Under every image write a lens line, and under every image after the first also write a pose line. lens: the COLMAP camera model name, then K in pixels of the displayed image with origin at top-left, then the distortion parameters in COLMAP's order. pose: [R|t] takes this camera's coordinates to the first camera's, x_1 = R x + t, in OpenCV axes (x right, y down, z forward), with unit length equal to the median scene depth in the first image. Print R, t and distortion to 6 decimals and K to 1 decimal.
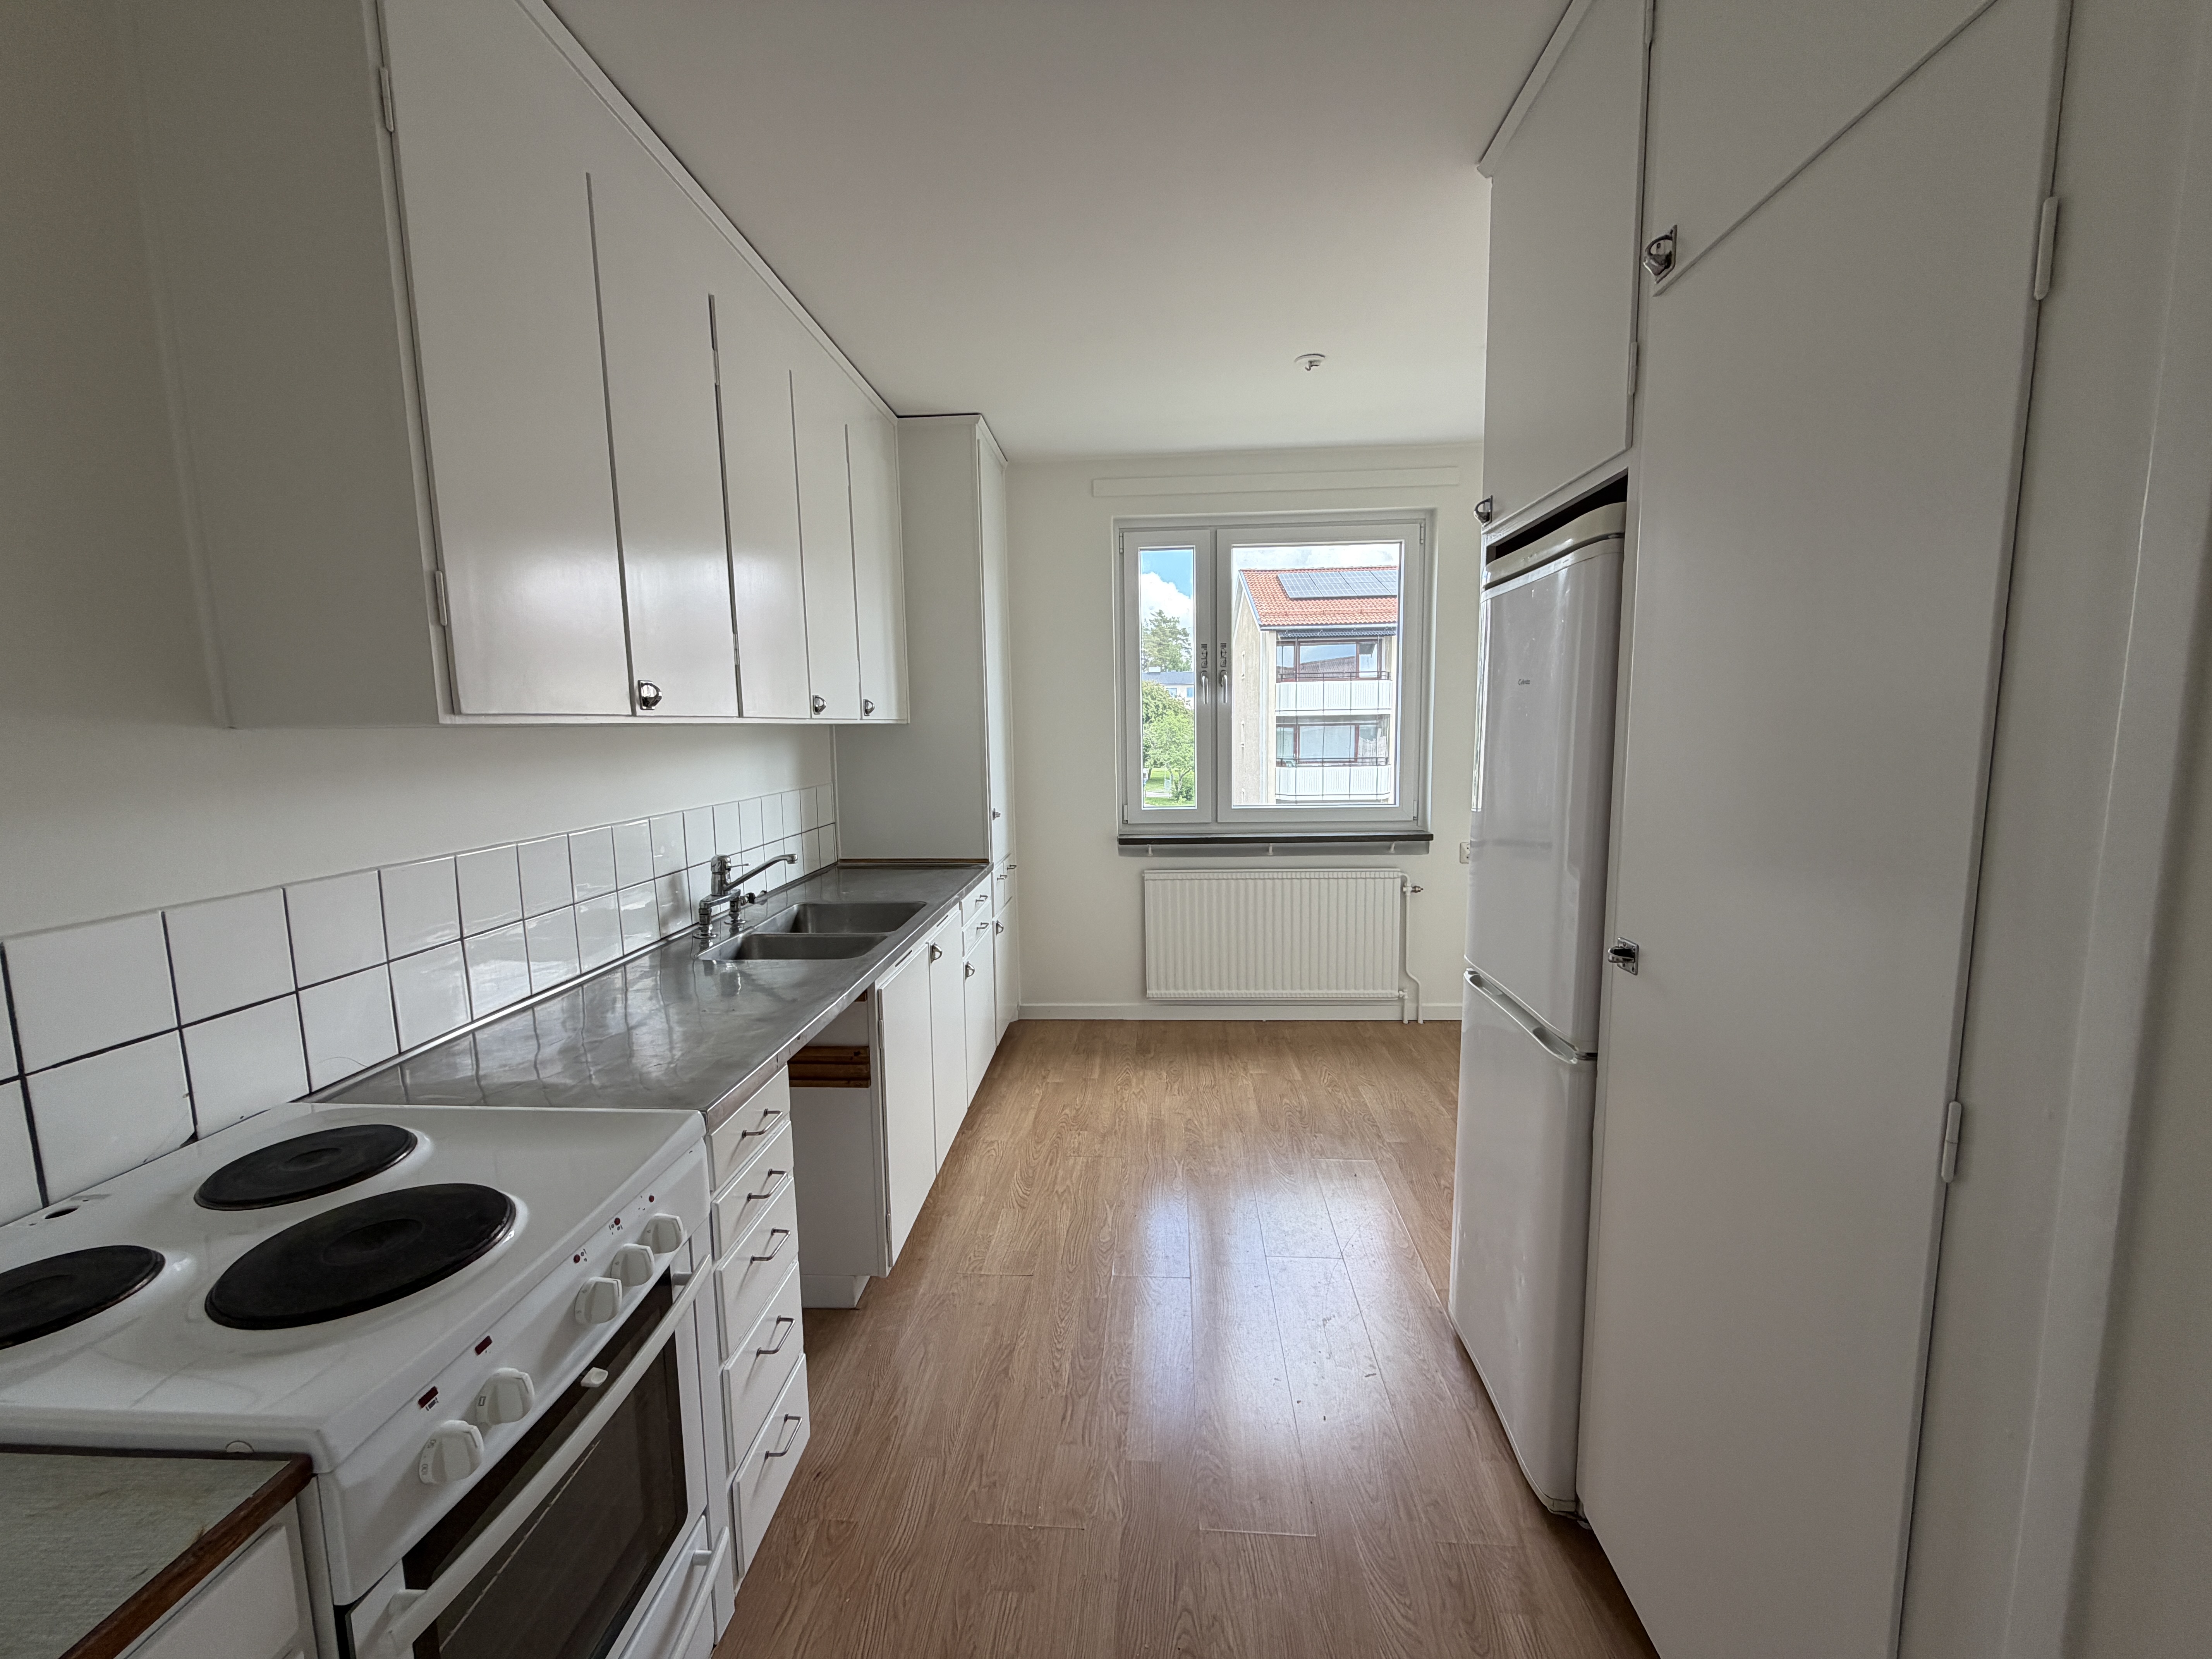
lens RADIAL K [[876.0, 0, 1098.6], [0, 876.0, 827.2], [0, 0, 1]] dist [-0.001119, -0.000052]
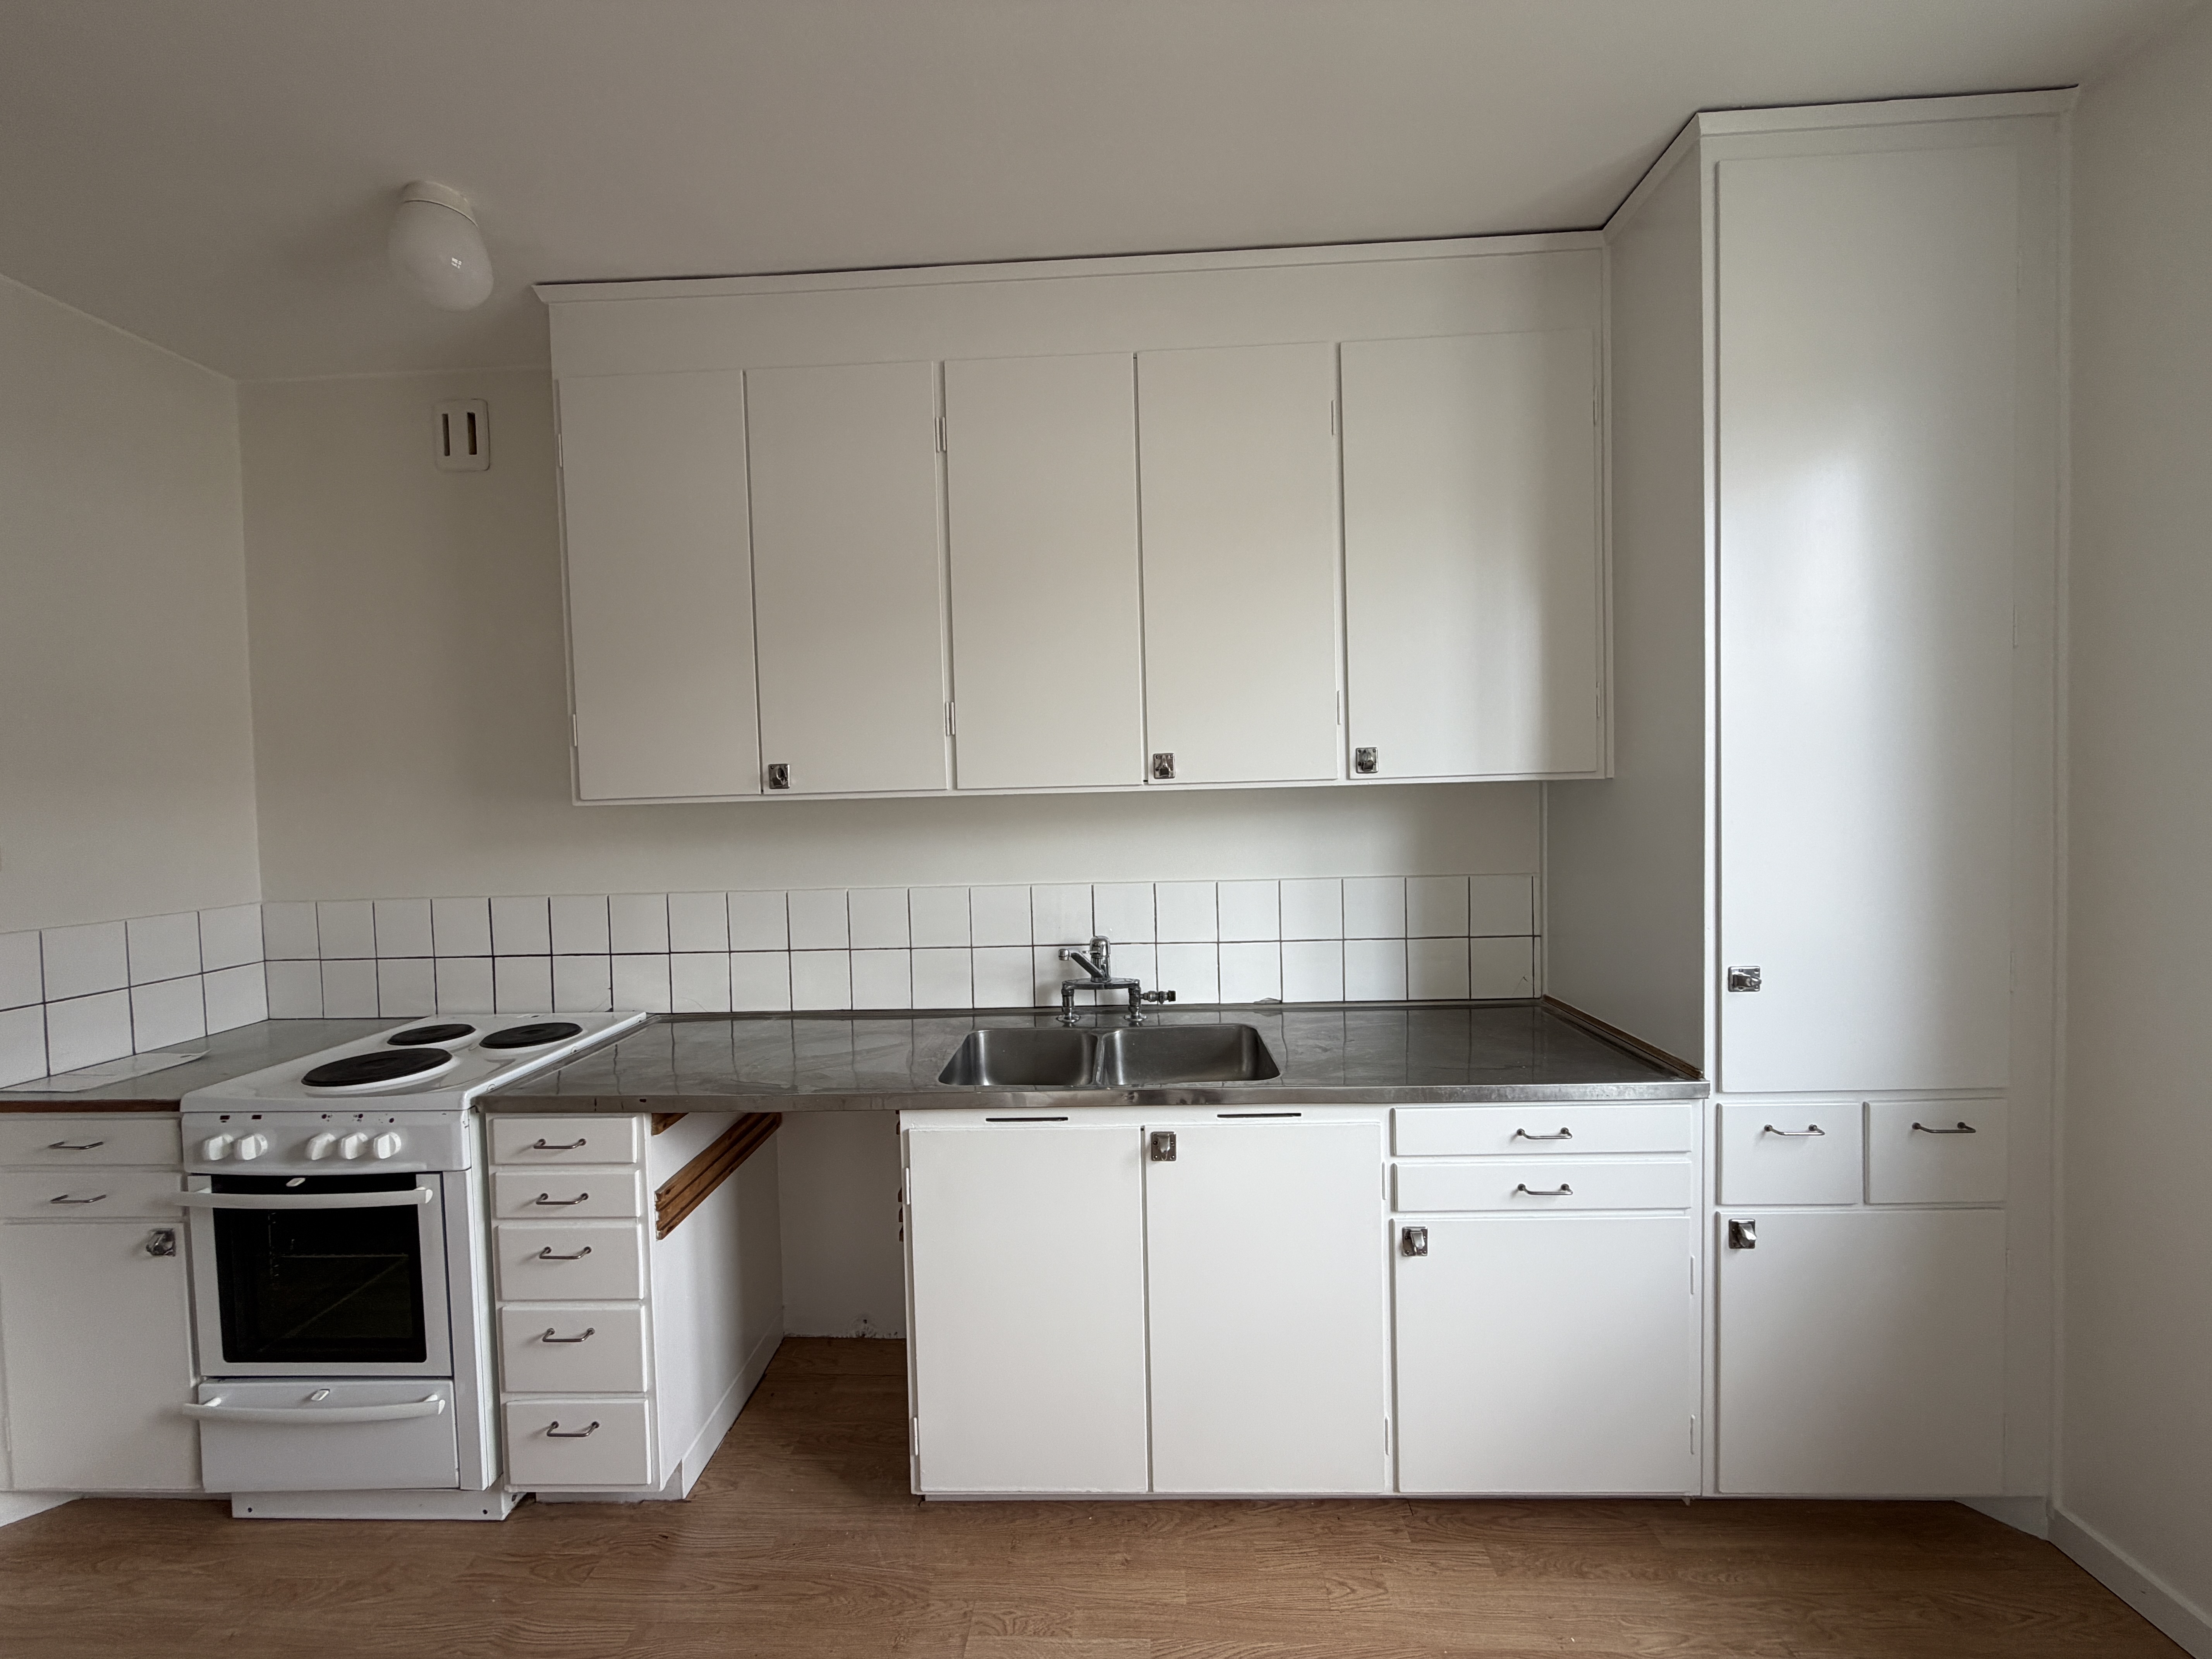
lens RADIAL K [[876.0, 0, 1098.6], [0, 876.0, 827.2], [0, 0, 1]] dist [-0.001119, -0.000052]
pose [[0.024875, 0.048022, -0.998536, 0.618749], [-0.092533, 0.994668, 0.045531, -0.162715], [0.995399, 0.091265, 0.029186, 1.289672]]
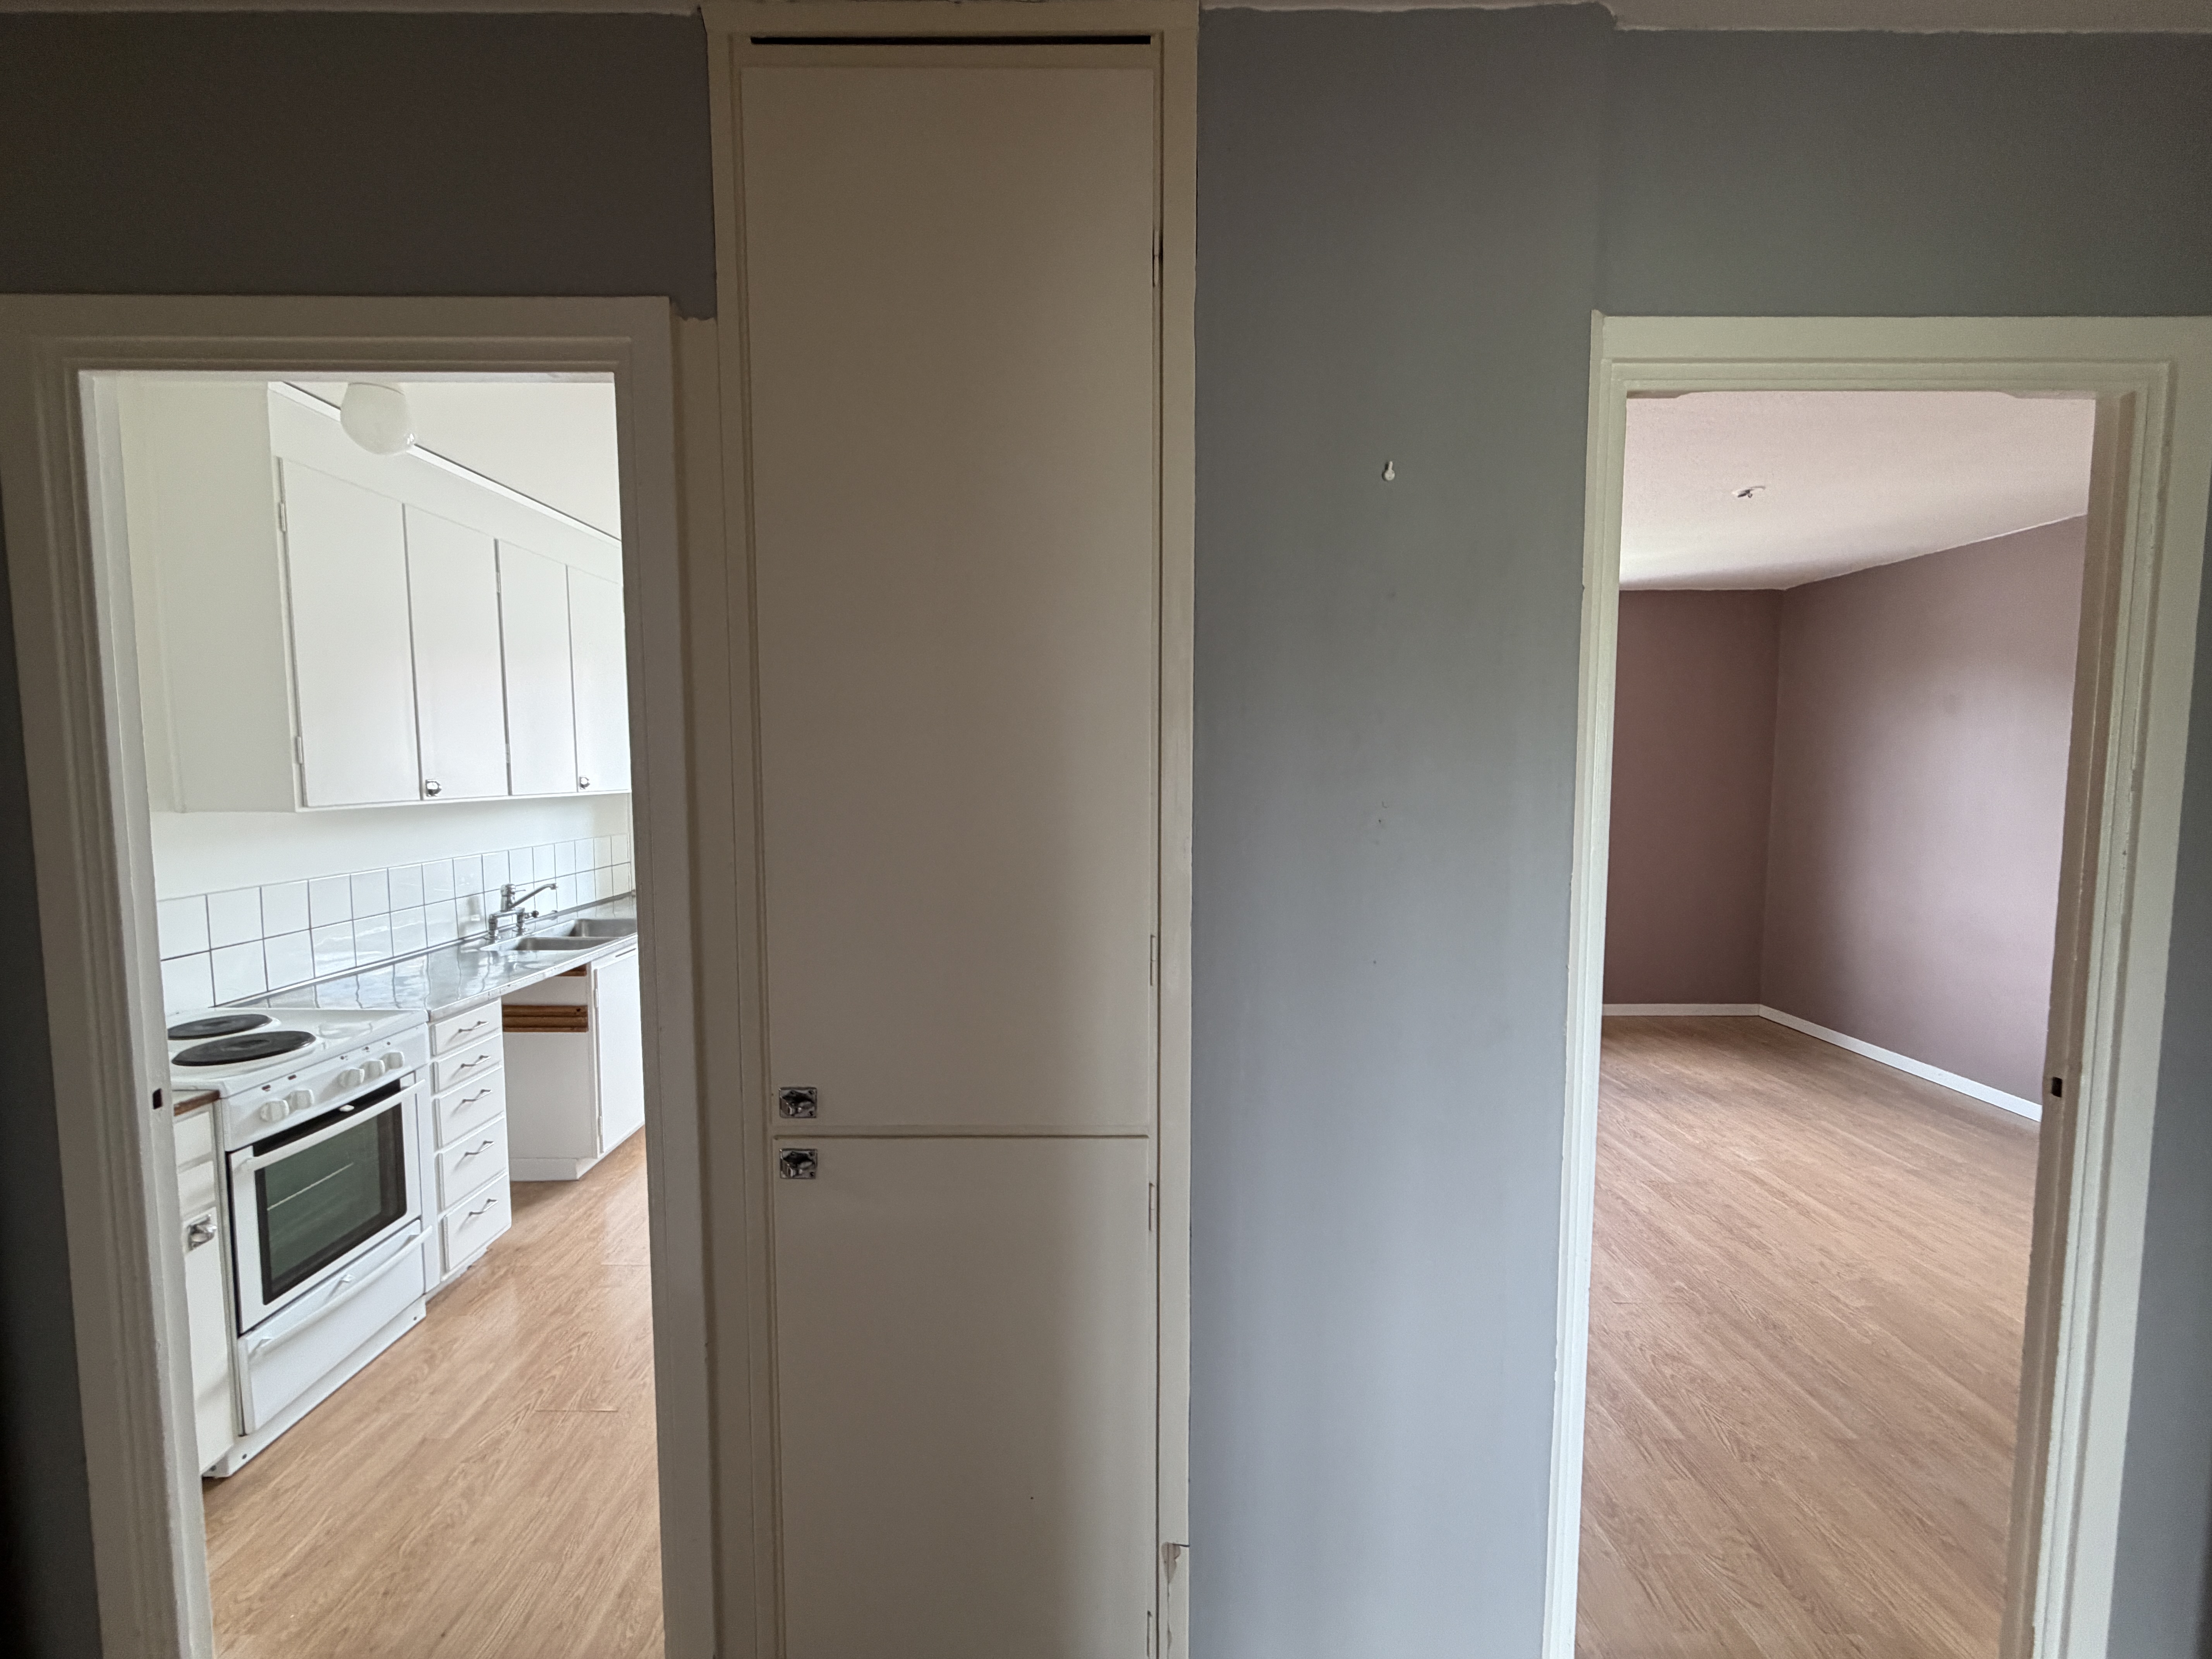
lens RADIAL K [[876.0, 0, 1098.6], [0, 876.0, 827.2], [0, 0, 1]] dist [-0.001119, -0.000052]
pose [[0.997553, 0.013229, 0.068651, 0.620603], [-0.009998, 0.998836, -0.047194, -0.005092], [-0.069196, 0.046392, 0.996524, -0.737314]]
